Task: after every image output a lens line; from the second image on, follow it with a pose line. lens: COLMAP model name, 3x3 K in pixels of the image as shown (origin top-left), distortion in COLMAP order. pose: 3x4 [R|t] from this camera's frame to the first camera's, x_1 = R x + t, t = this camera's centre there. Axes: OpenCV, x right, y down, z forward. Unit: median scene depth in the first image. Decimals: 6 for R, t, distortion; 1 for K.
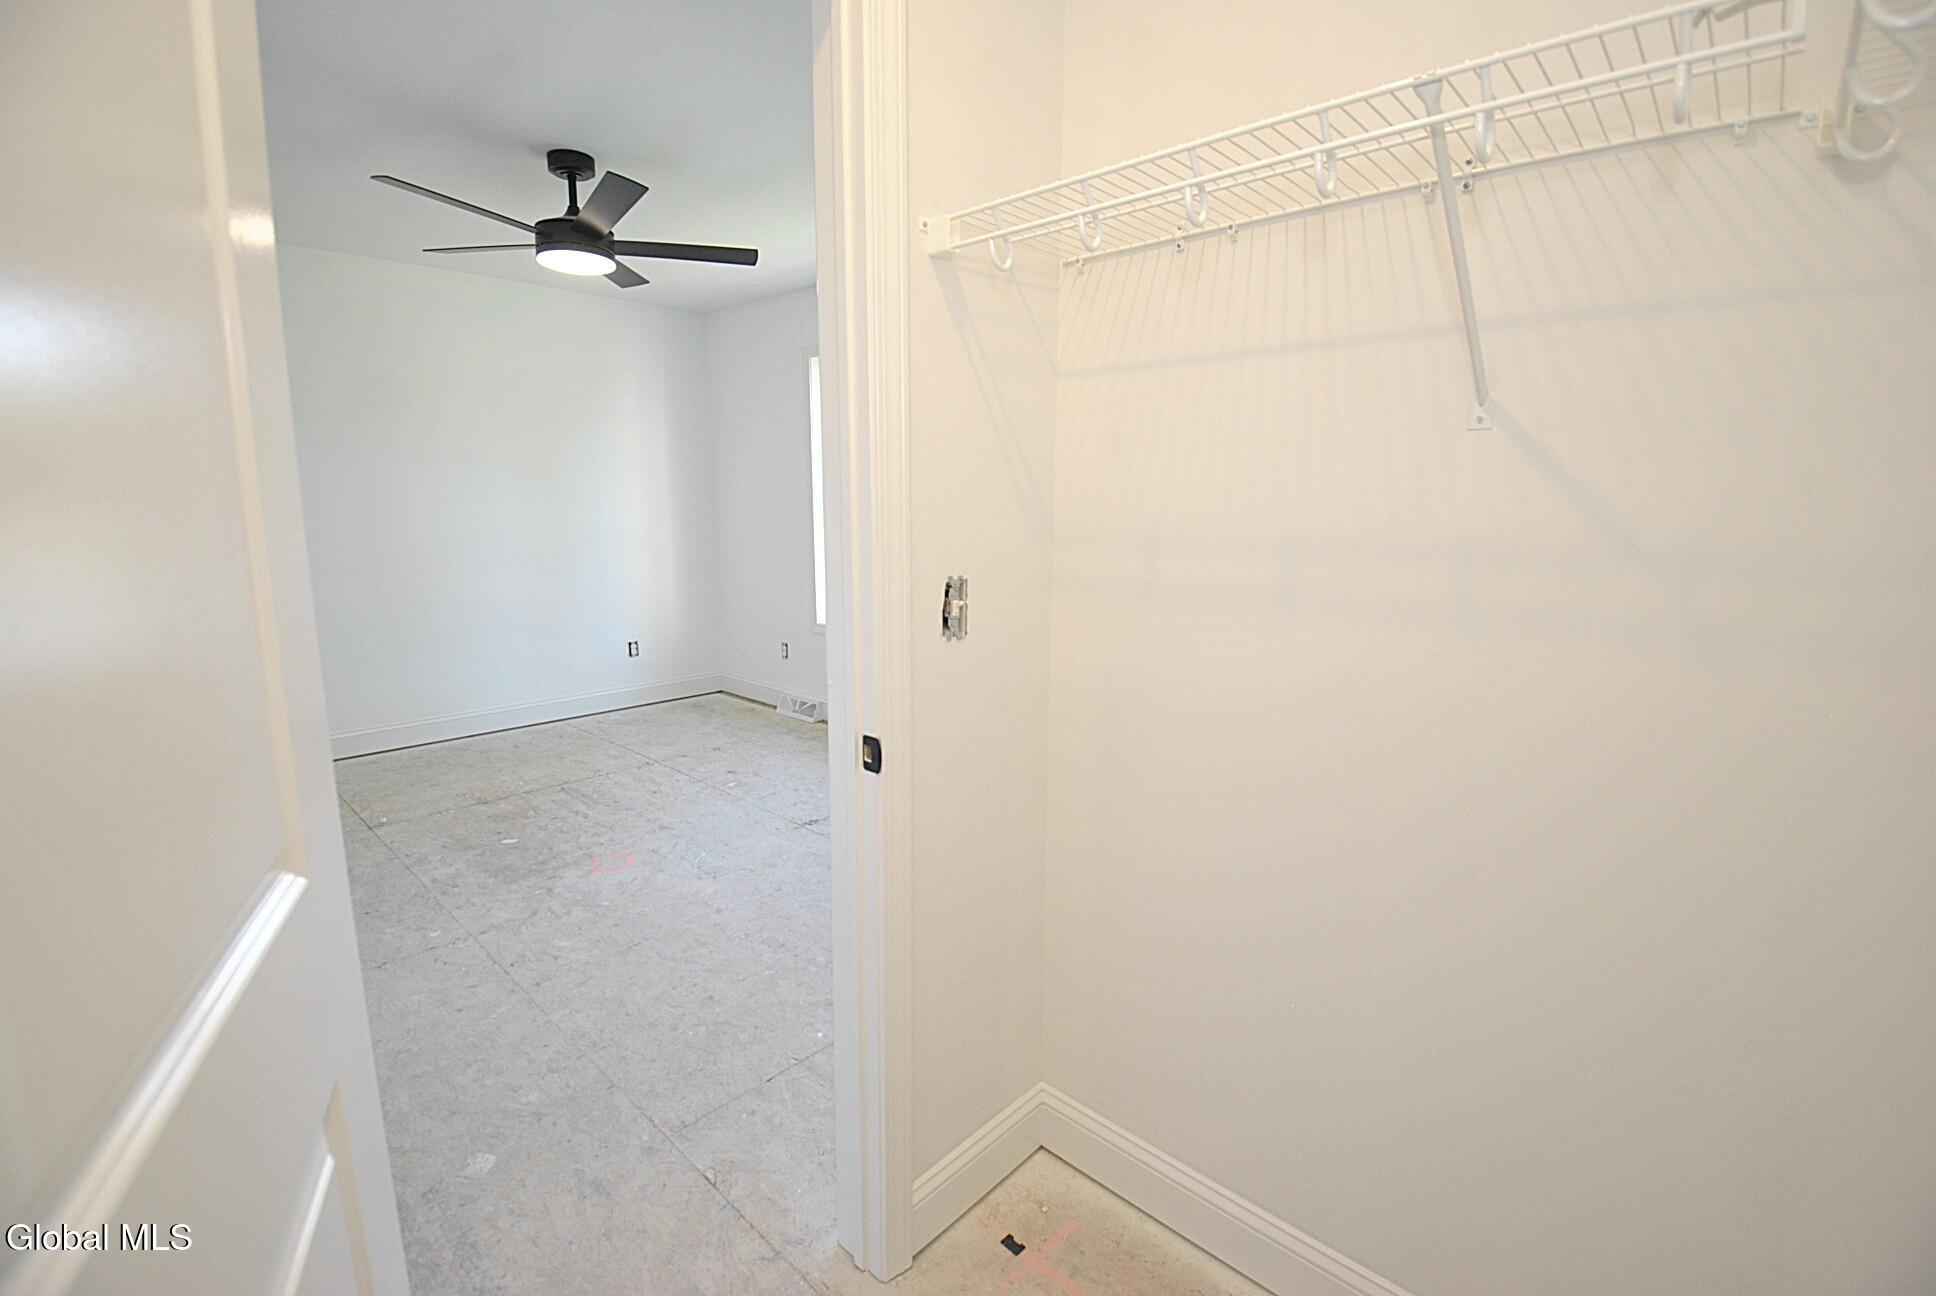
lens RADIAL K [[876.3, 0, 969.0], [0, 876.3, 641.5], [0, 0, 1]] dist [-0.004511, -0.000701]
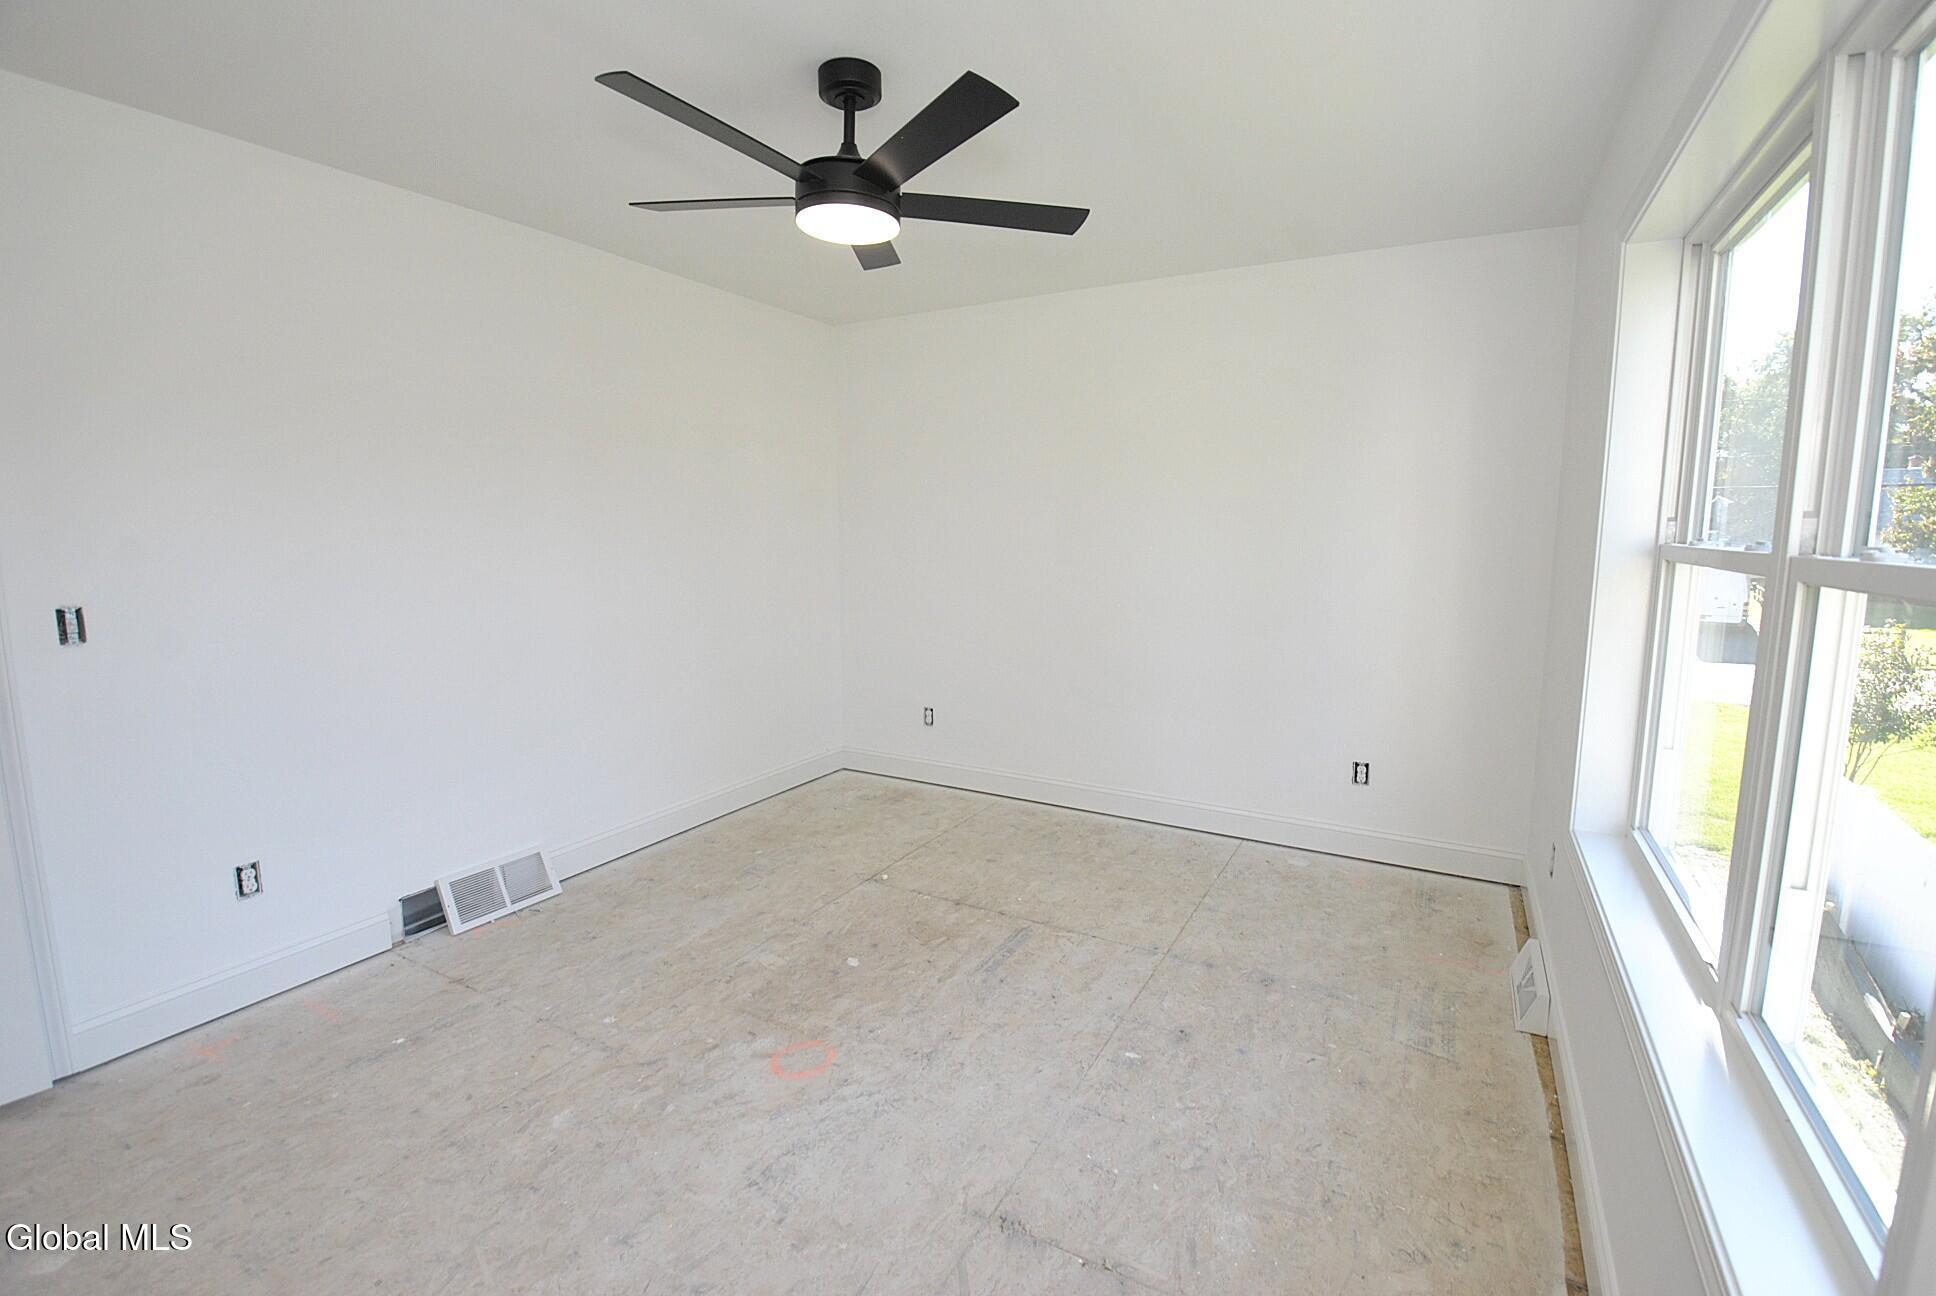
lens RADIAL K [[876.3, 0, 973.1], [0, 876.3, 647.6], [0, 0, 1]] dist [-0.004511, -0.000701]
pose [[0.238003, 0.137601, -0.961468, 0.234977], [-0.151945, 0.983000, 0.103070, -0.153492], [0.959306, 0.121559, 0.254865, 0.818053]]
